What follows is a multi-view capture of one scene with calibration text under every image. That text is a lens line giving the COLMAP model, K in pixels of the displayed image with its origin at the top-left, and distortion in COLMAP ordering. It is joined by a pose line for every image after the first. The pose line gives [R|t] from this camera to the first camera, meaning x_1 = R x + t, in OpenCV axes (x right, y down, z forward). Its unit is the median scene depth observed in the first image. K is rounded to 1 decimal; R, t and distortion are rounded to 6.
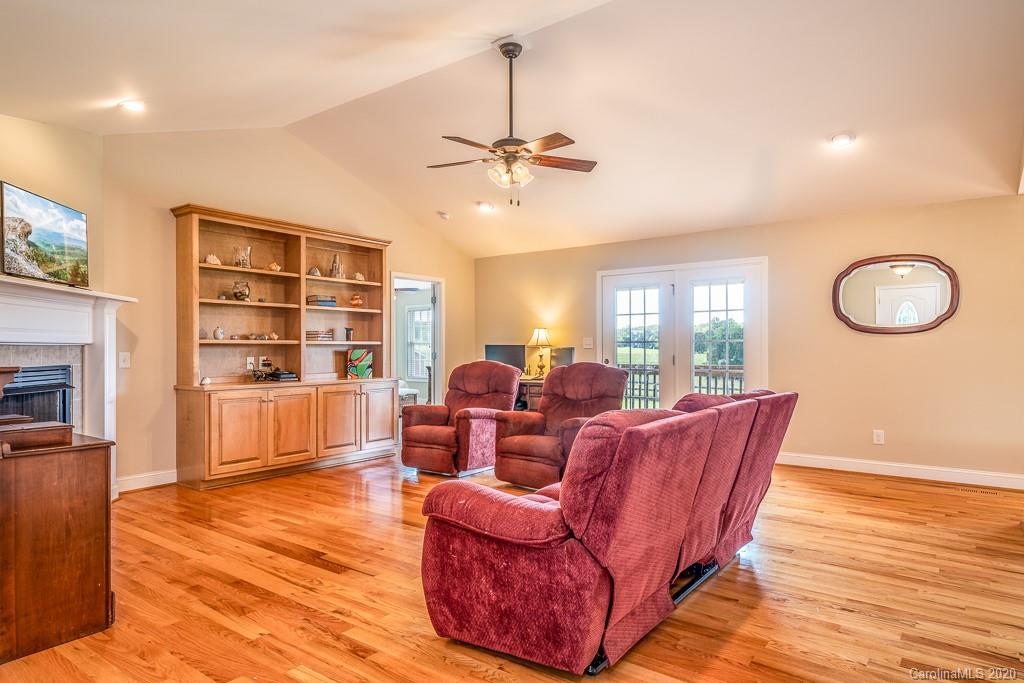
lens RADIAL K [[628.3, 0, 512.4], [0, 628.3, 343.7], [0, 0, 1]] dist [-0.002983, -0.000512]
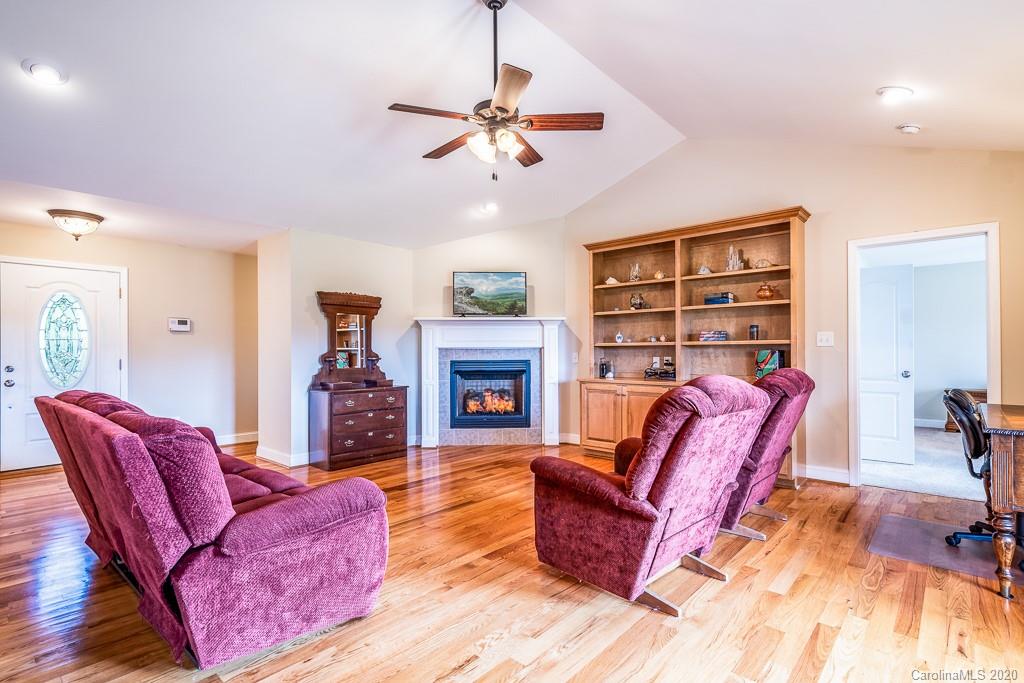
lens RADIAL K [[492.4, 0, 512.8], [0, 492.4, 347.5], [0, 0, 1]] dist [-0.006238, -0.001587]
pose [[-0.080382, -0.008338, -0.996729, 0.539377], [0.012183, 0.999882, -0.009347, 0.009712], [0.996690, -0.012895, -0.080271, 0.881099]]
